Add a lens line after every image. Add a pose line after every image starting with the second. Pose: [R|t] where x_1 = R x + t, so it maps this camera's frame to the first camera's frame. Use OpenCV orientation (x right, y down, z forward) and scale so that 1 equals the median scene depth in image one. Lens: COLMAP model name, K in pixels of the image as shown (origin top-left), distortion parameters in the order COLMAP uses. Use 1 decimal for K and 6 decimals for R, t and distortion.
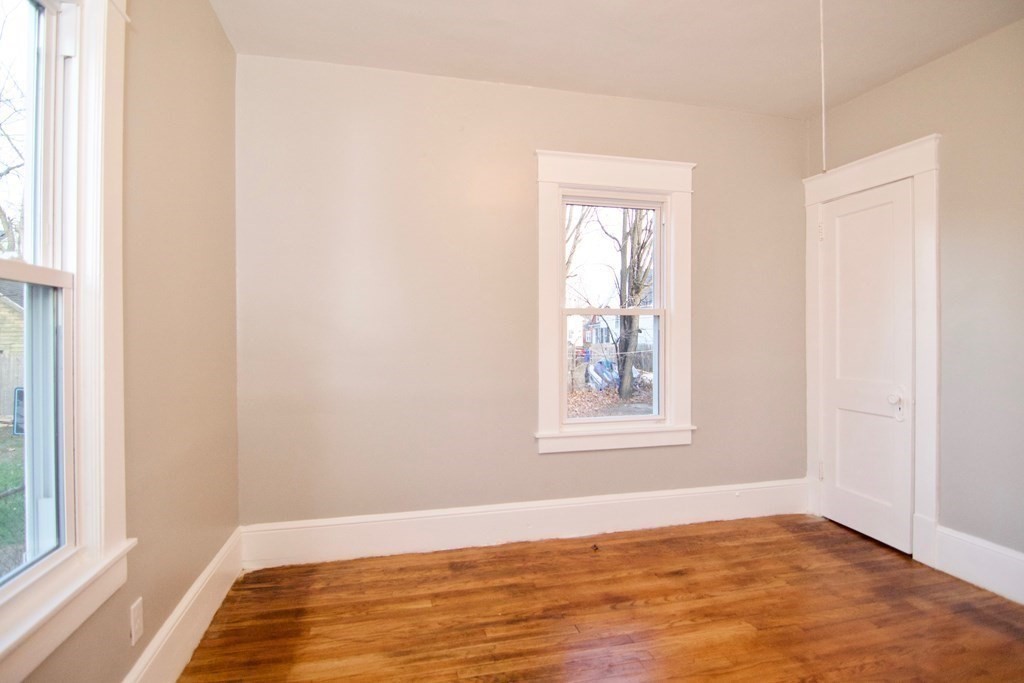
lens RADIAL K [[524.0, 0, 510.9], [0, 524.0, 337.6], [0, 0, 1]] dist [-0.000875, -0.014225]
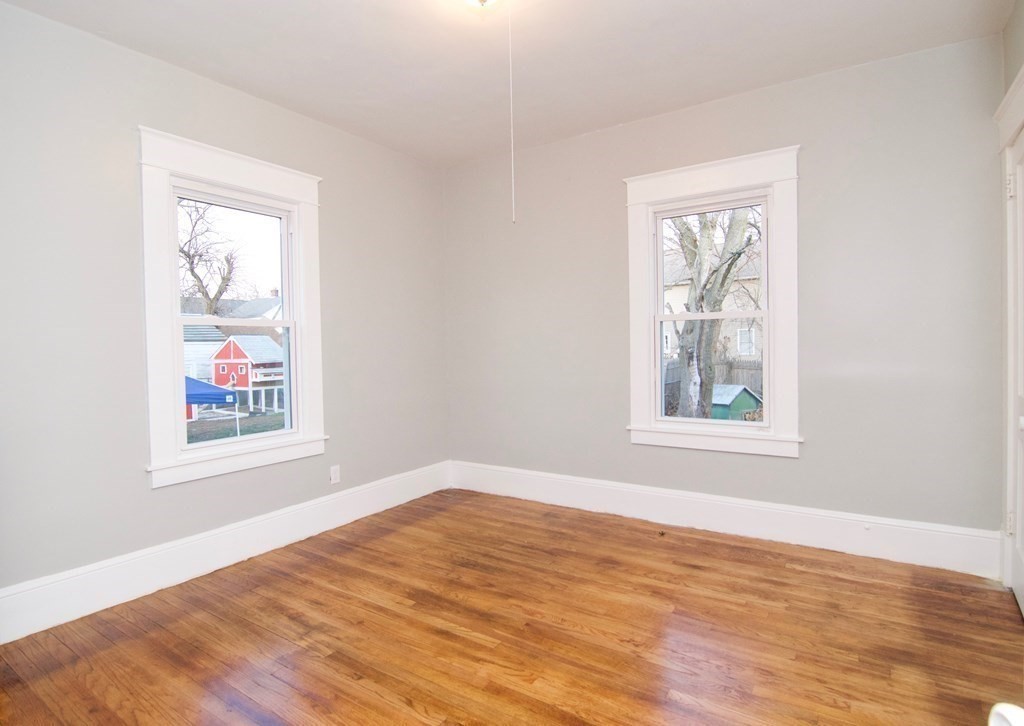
lens RADIAL K [[535.6, 0, 500.6], [0, 535.6, 355.7], [0, 0, 1]] dist [-0.016448, -0.001554]
pose [[0.660933, 0.004029, -0.750434, 0.826900], [0.015589, 0.999696, 0.019097, 0.002413], [0.750283, -0.024320, 0.660670, 0.014819]]
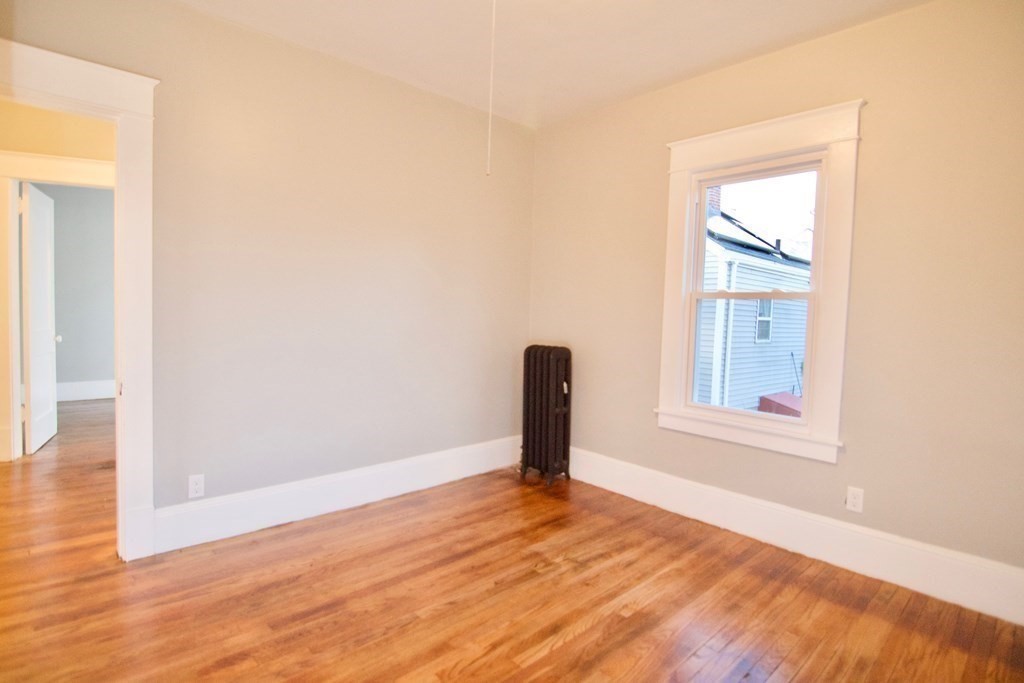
lens RADIAL K [[502.4, 0, 511.2], [0, 502.4, 335.8], [0, 0, 1]] dist [-0.000117, -0.012660]
pose [[-0.873830, -0.007108, -0.486180, 0.559994], [-0.033488, 0.998399, 0.045592, -0.003268], [0.485077, 0.056121, -0.872669, 1.036005]]
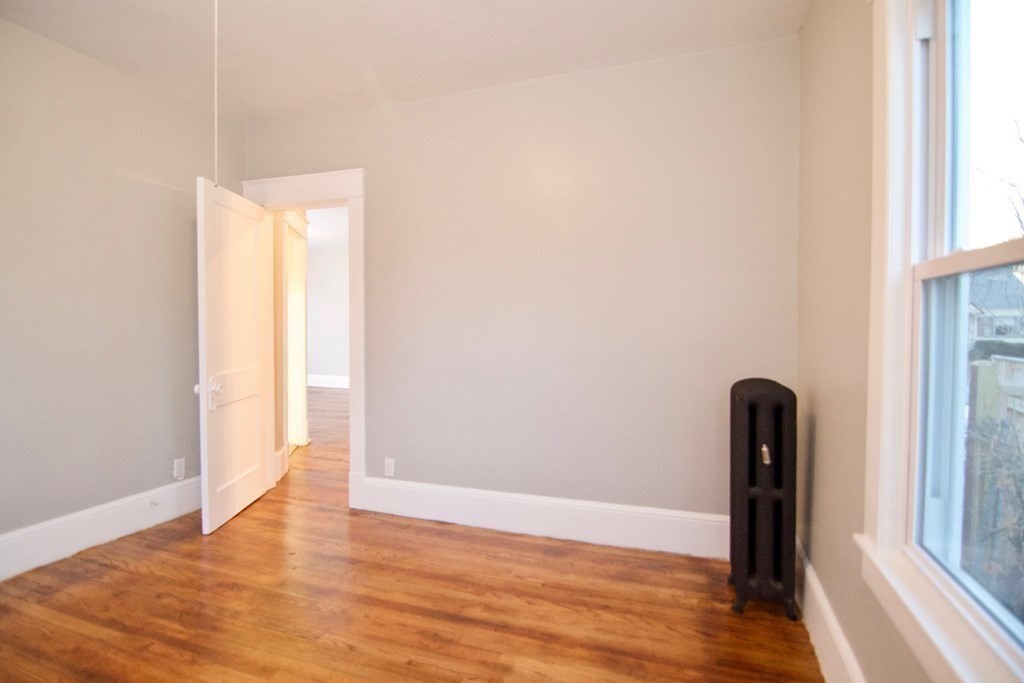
lens RADIAL K [[512.6, 0, 510.6], [0, 512.6, 336.6], [0, 0, 1]] dist [-0.000696, -0.012745]
pose [[-0.842308, -0.018366, 0.538683, -0.293578], [-0.000061, 0.999423, 0.033979, -0.015889], [-0.538996, 0.028588, -0.841823, 0.816100]]
